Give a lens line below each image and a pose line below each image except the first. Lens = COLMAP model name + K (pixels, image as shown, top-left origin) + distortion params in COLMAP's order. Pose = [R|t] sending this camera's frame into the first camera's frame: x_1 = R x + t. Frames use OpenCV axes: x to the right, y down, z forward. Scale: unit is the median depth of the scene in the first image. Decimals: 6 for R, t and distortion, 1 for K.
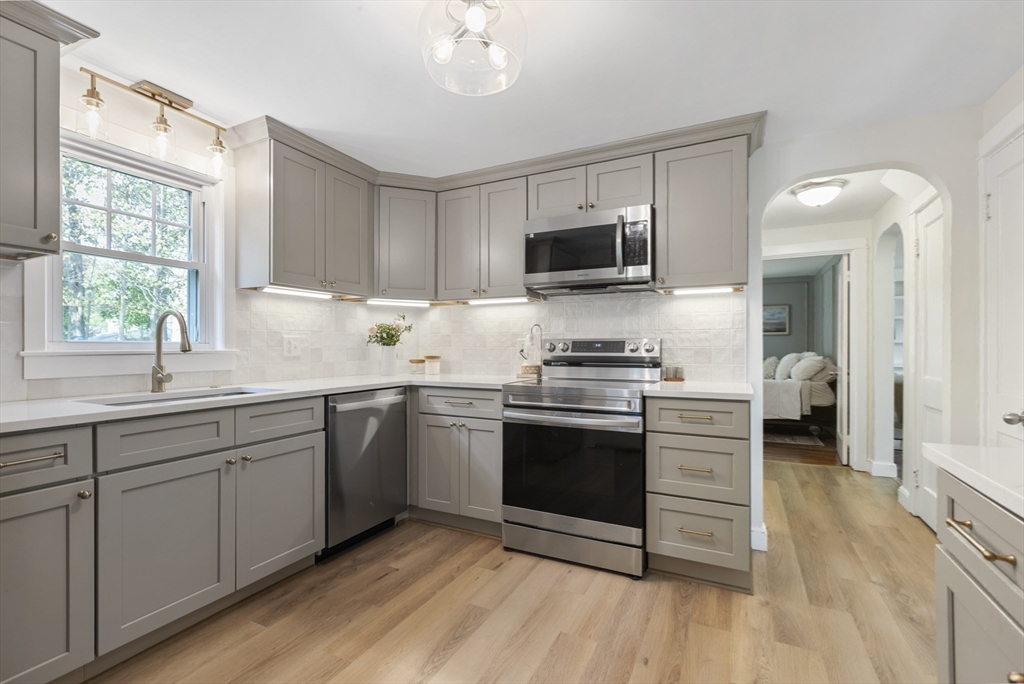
lens RADIAL K [[462.5, 0, 512.0], [0, 462.5, 342.0], [0, 0, 1]] dist [0.002111, 0.000346]
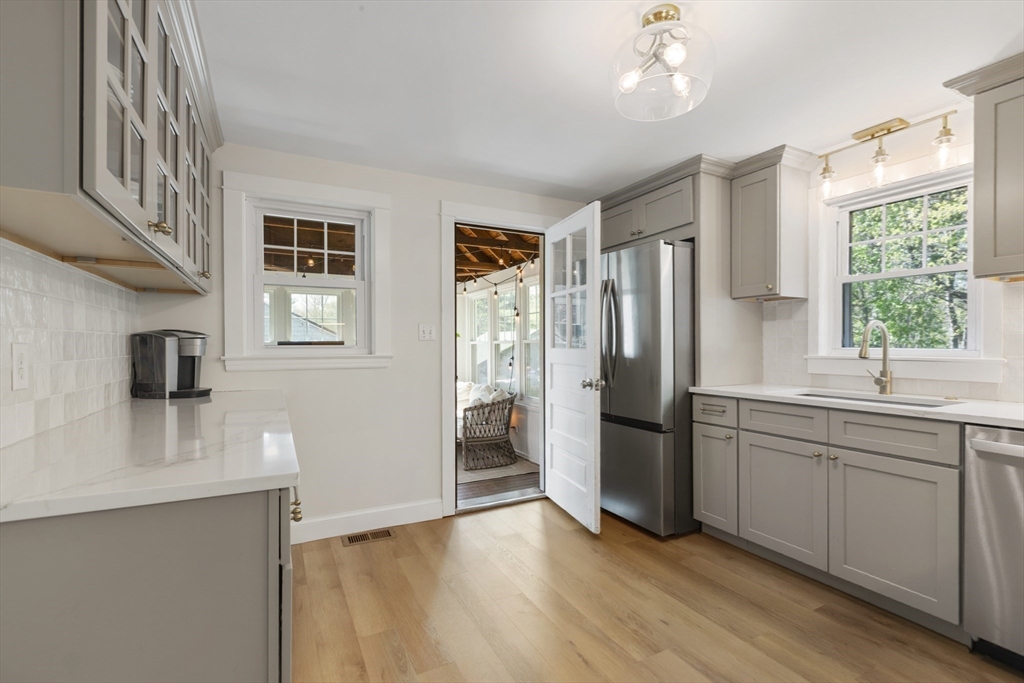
lens RADIAL K [[458.4, 0, 511.4], [0, 458.4, 346.1], [0, 0, 1]] dist [0.000018, -0.000255]
pose [[-0.590904, 0.002877, -0.806737, 0.617403], [0.008509, 0.999960, -0.002667, -0.011772], [0.806697, -0.008441, -0.590905, 0.858846]]
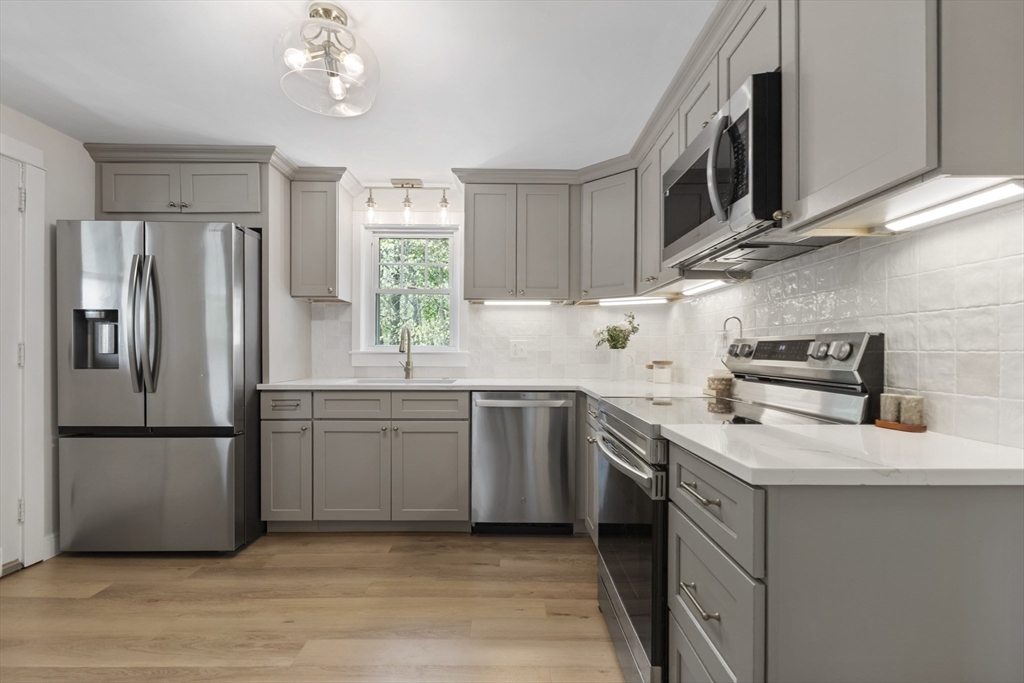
lens RADIAL K [[464.0, 0, 510.6], [0, 464.0, 349.4], [0, 0, 1]] dist [0.000103, 0.000162]
pose [[0.450235, 0.000967, -0.892910, 0.692023], [0.003751, 0.999989, 0.002974, 0.007862], [0.892902, -0.004688, 0.450226, 0.567573]]
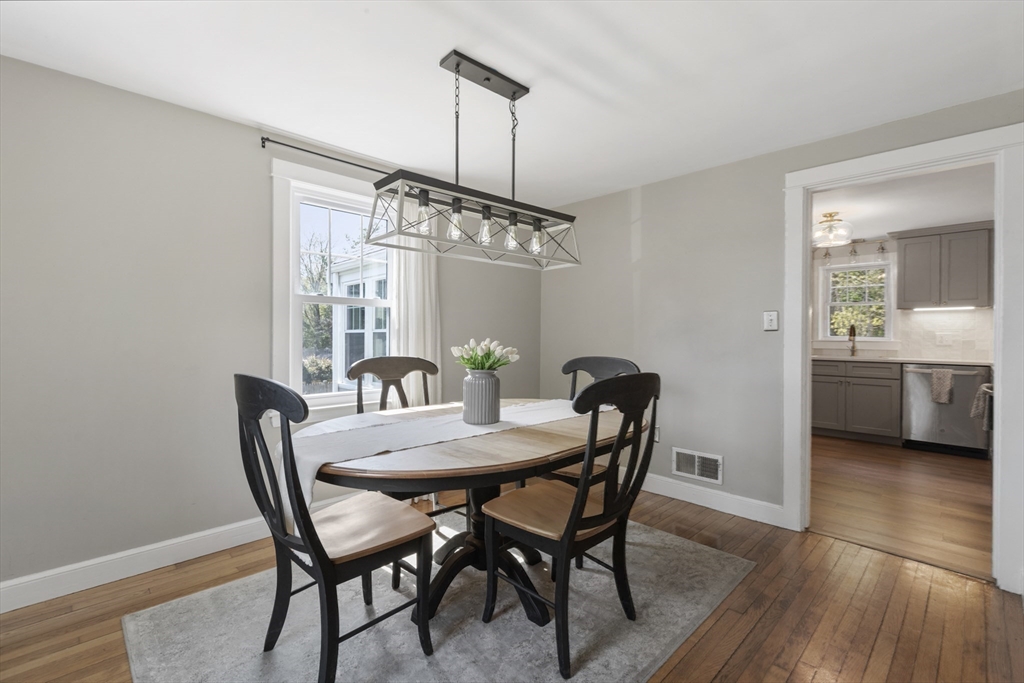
lens RADIAL K [[454.5, 0, 510.6], [0, 454.5, 335.3], [0, 0, 1]] dist [-0.002111, -0.000268]
pose [[-0.324159, 0.003452, -0.945996, 2.065203], [0.003009, 0.999992, 0.002618, -0.018056], [0.945998, -0.001997, -0.324166, 0.016364]]
